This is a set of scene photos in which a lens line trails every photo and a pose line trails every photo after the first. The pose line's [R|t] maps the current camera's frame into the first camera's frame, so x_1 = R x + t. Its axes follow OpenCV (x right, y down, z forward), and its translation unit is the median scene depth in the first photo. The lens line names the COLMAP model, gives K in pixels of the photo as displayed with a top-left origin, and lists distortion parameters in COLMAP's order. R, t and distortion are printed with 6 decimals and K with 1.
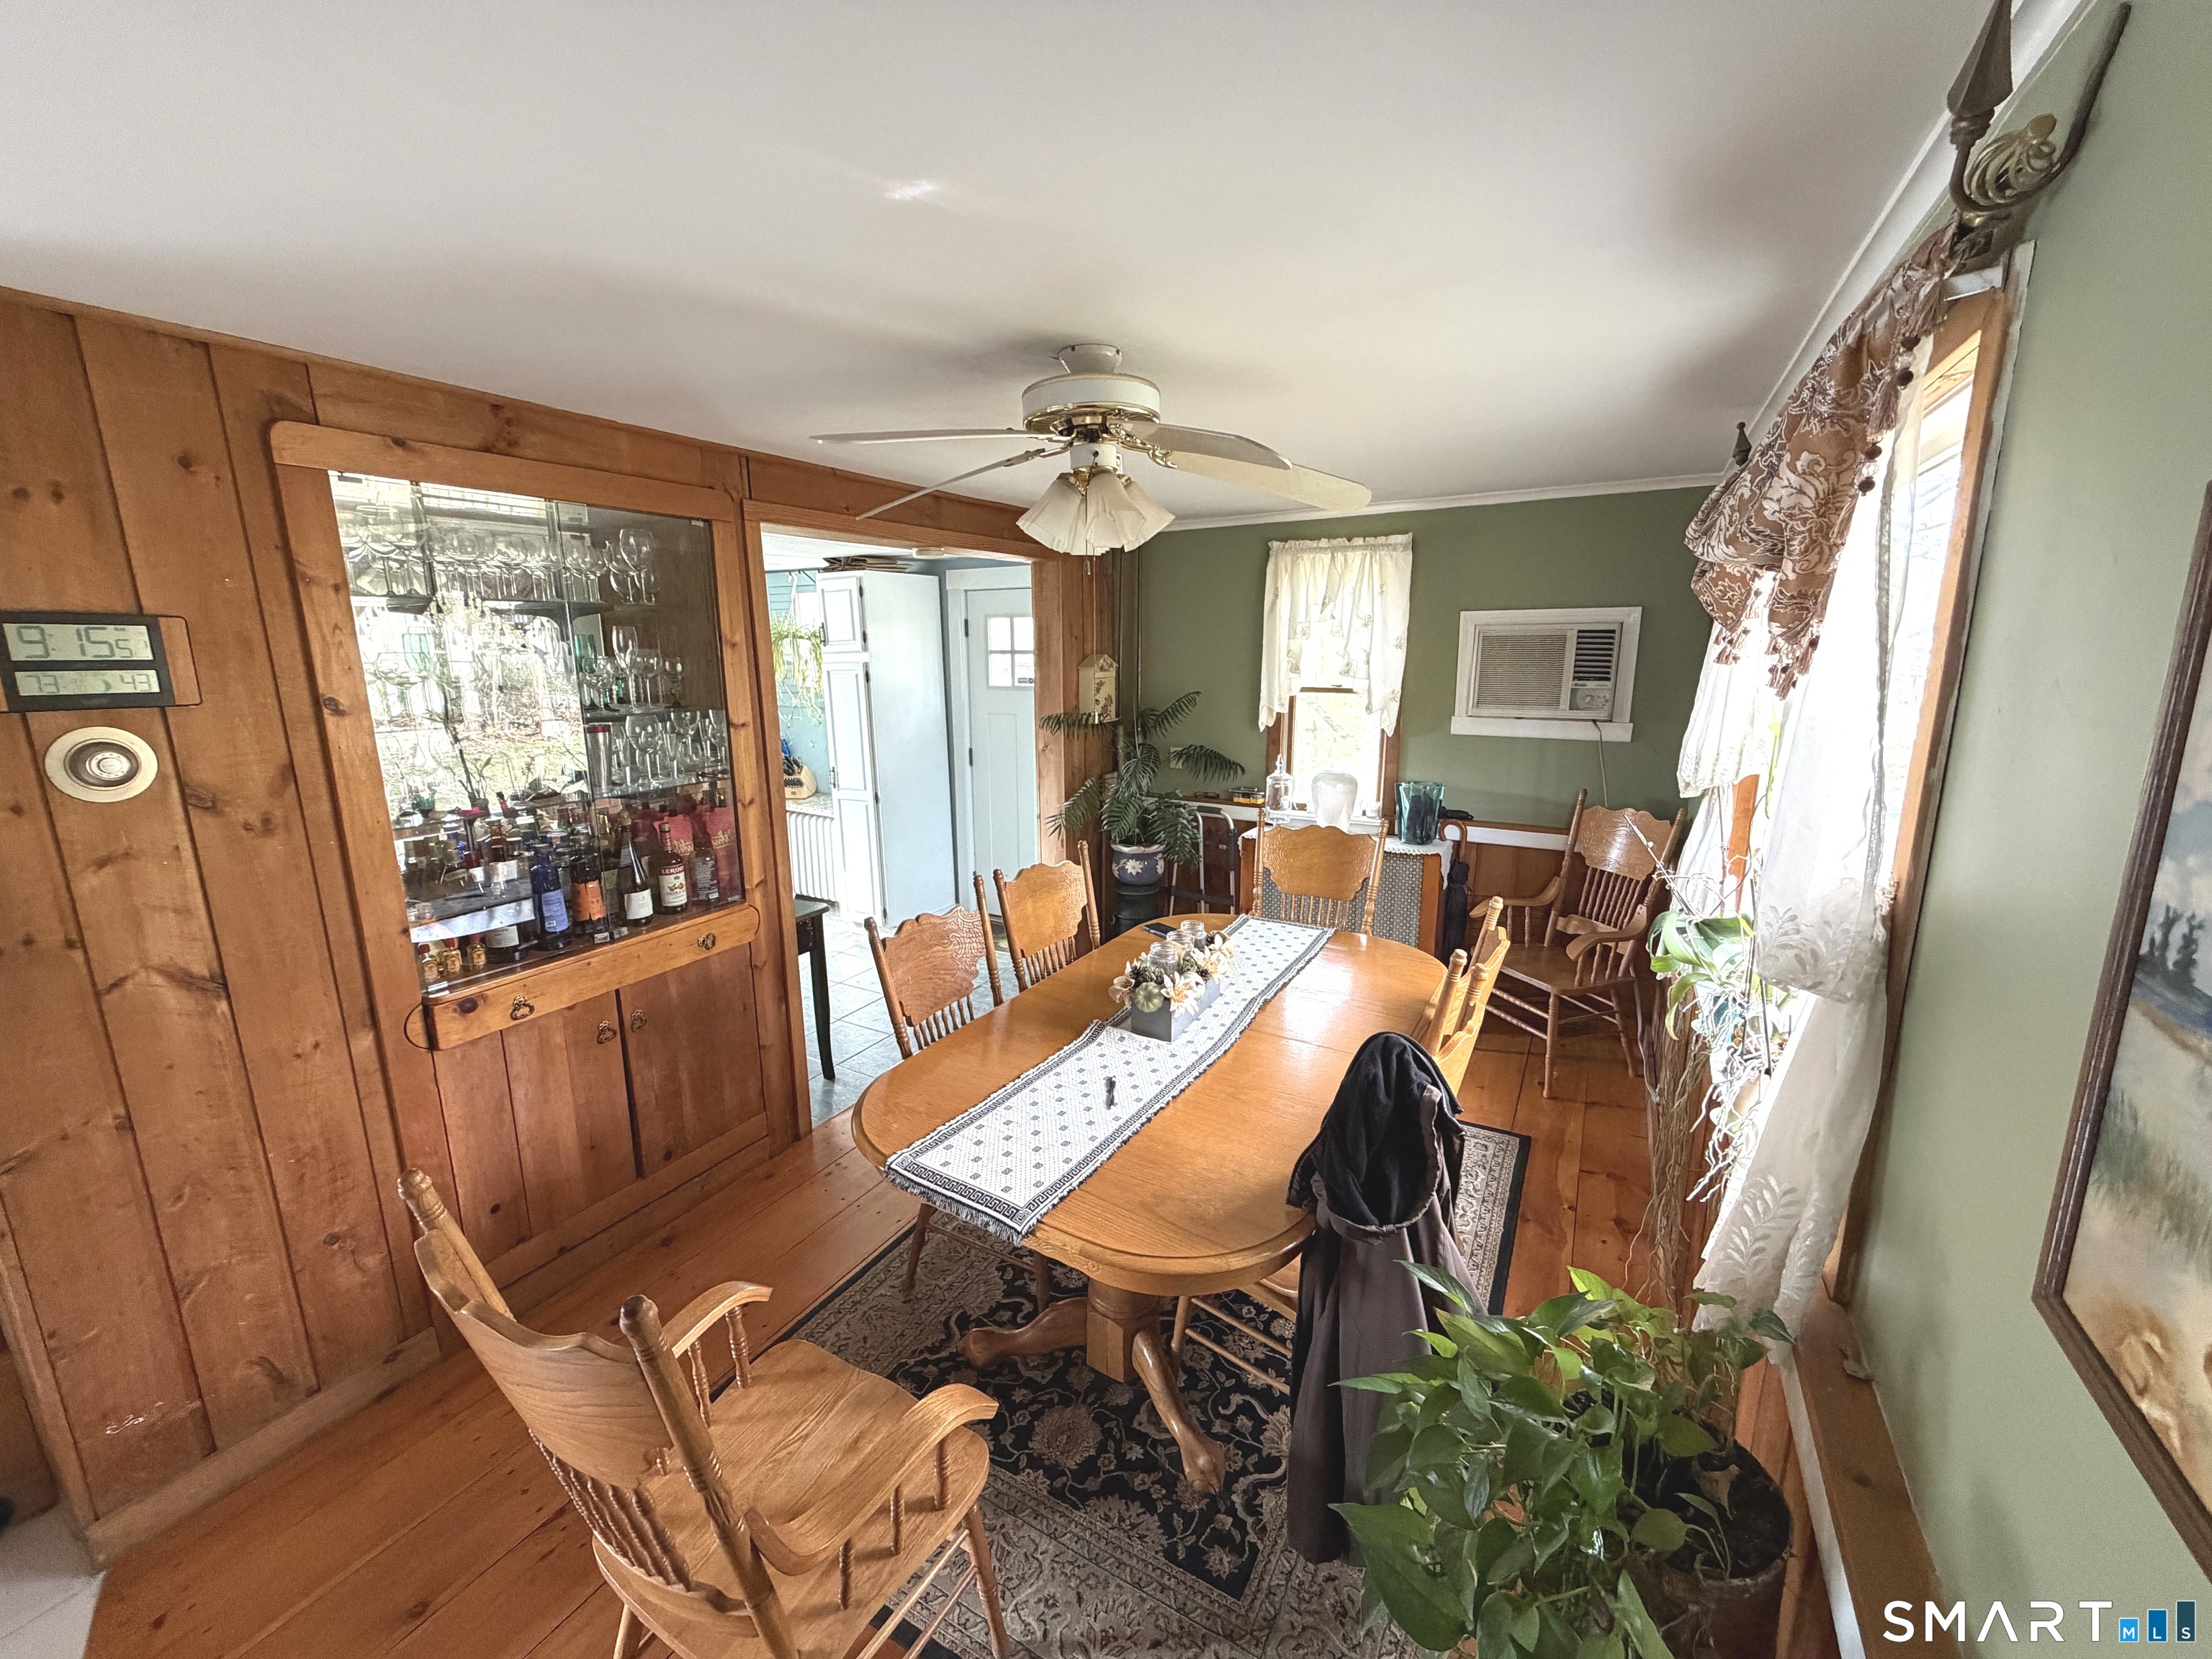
lens RADIAL K [[883.0, 0, 1089.0], [0, 883.0, 826.4], [0, 0, 1]] dist [-0.000607, 0.000706]
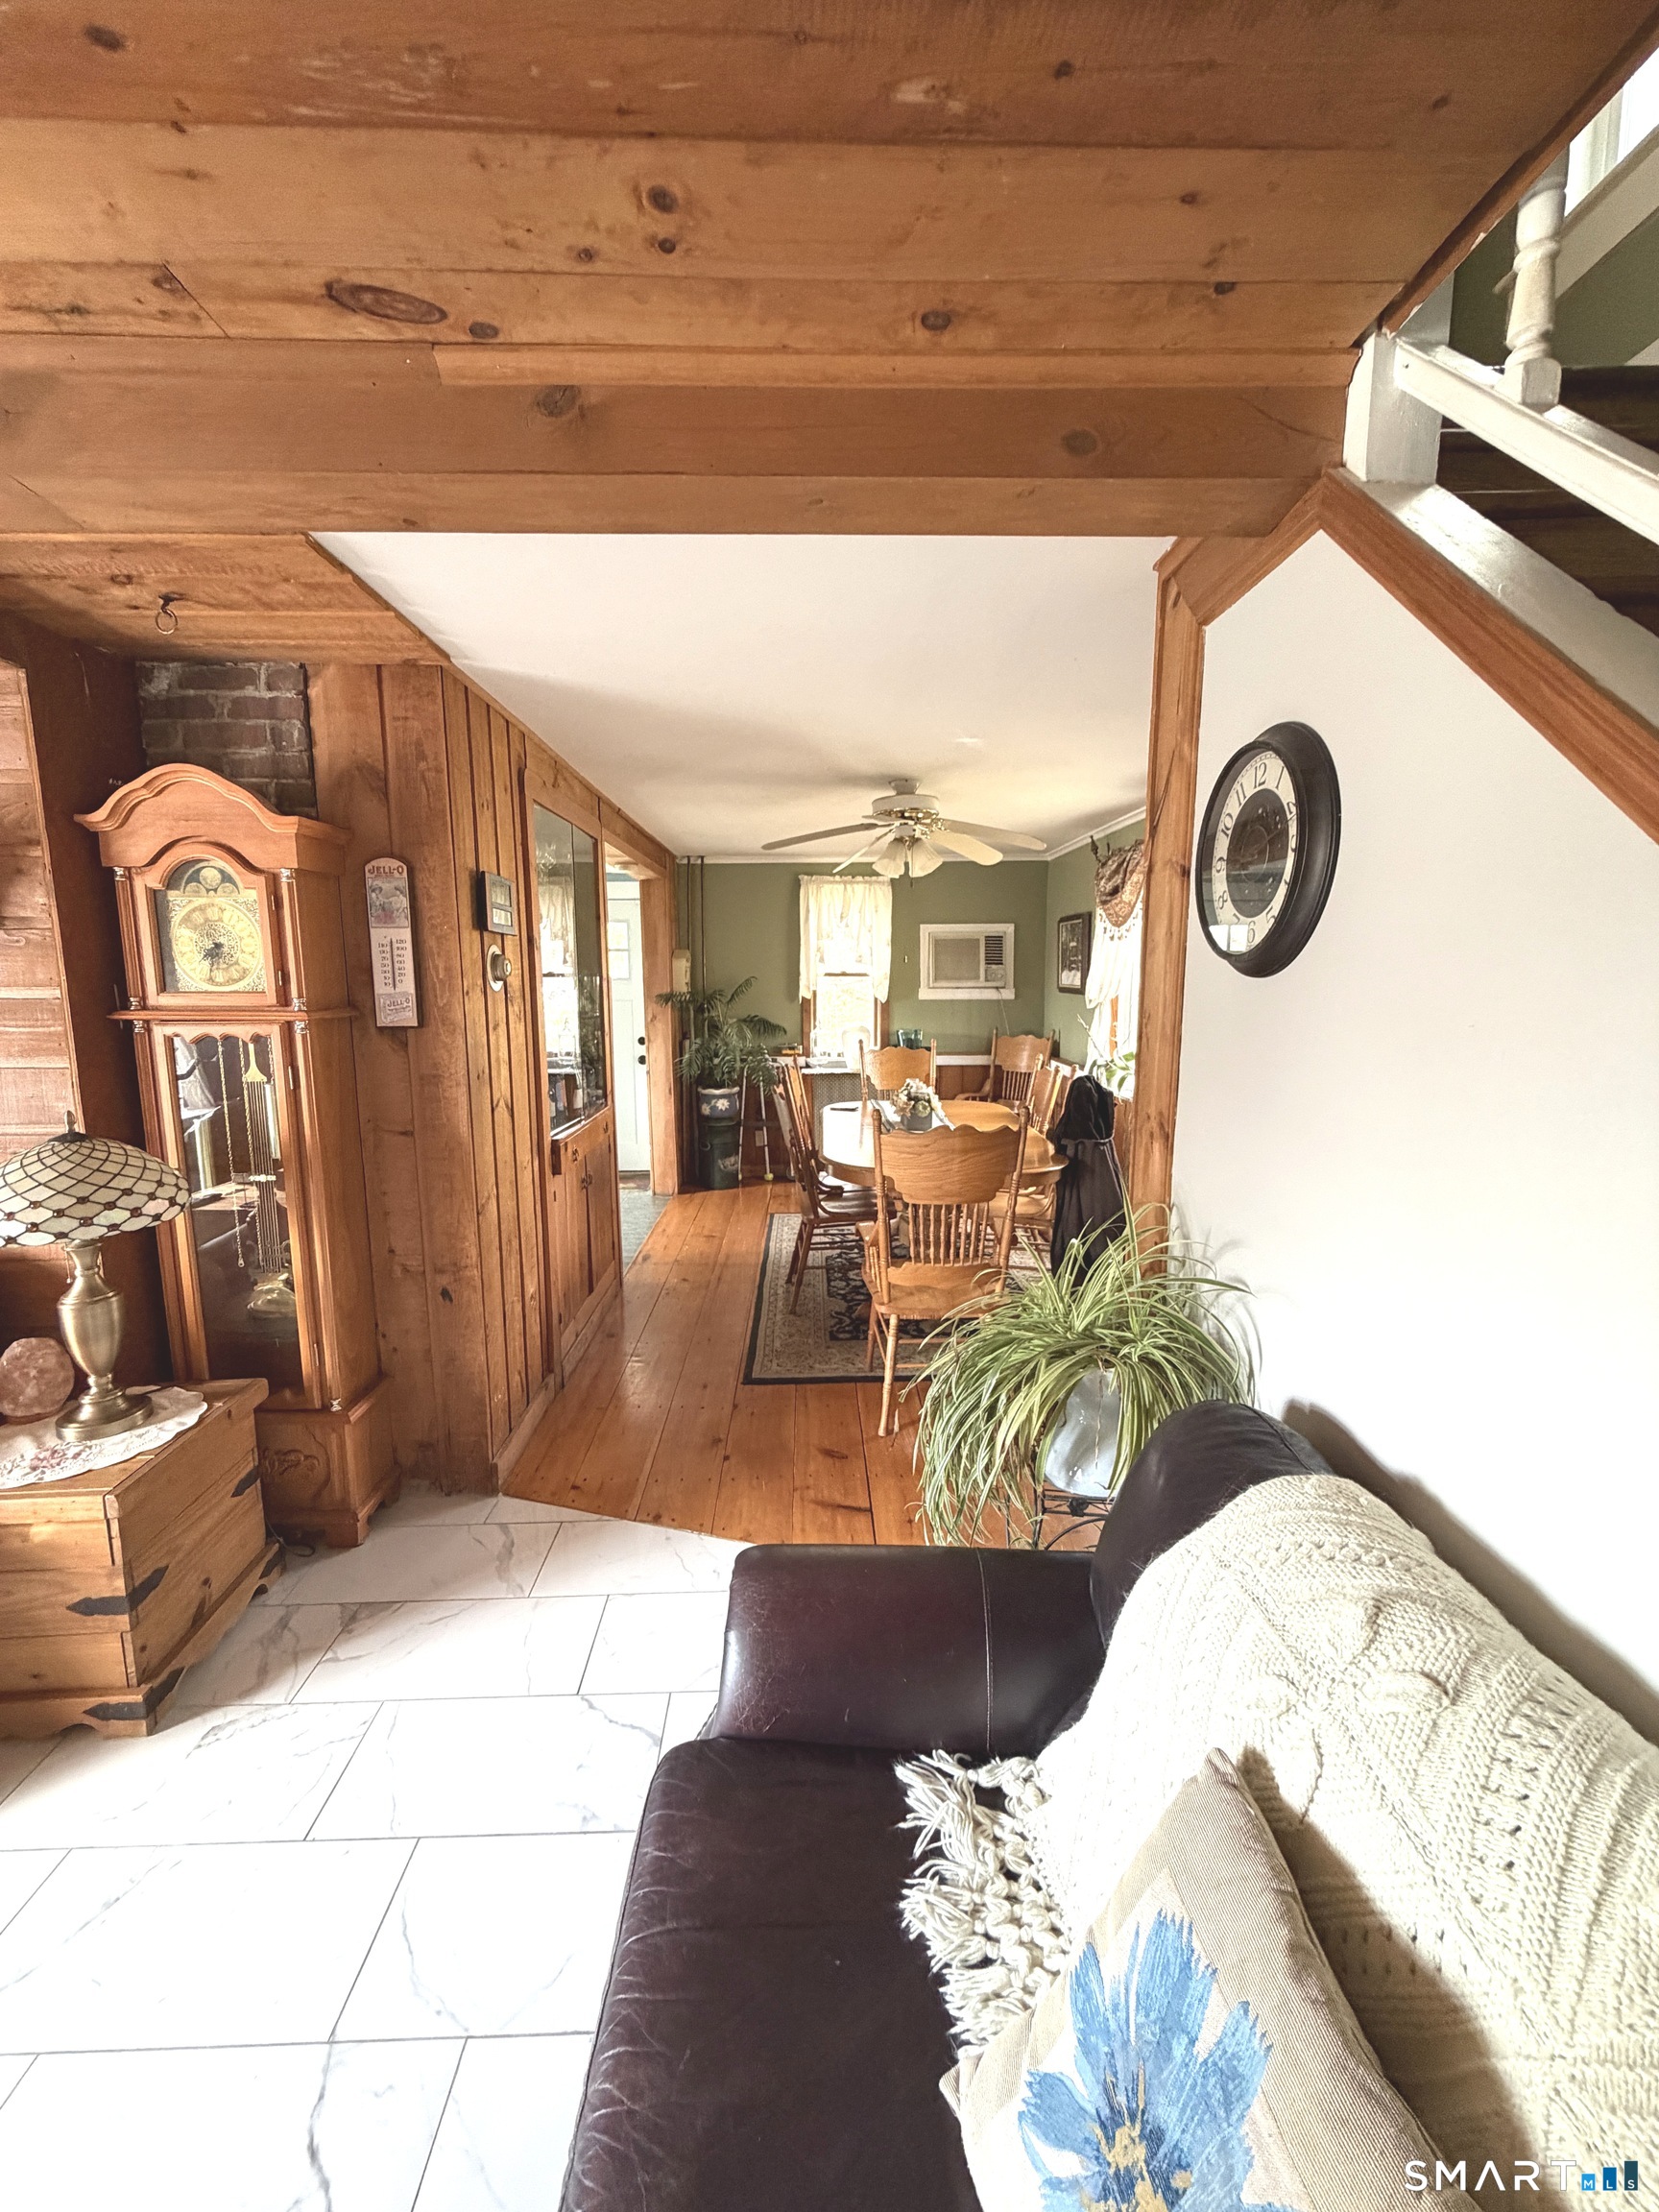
lens RADIAL K [[883.0, 0, 836.1], [0, 883.0, 1098.4], [0, 0, 1]] dist [-0.000607, 0.000706]
pose [[0.851976, -0.070441, 0.518820, -0.570202], [0.103981, 0.993935, -0.035804, 0.117110], [-0.513152, 0.084452, 0.854133, -0.283844]]
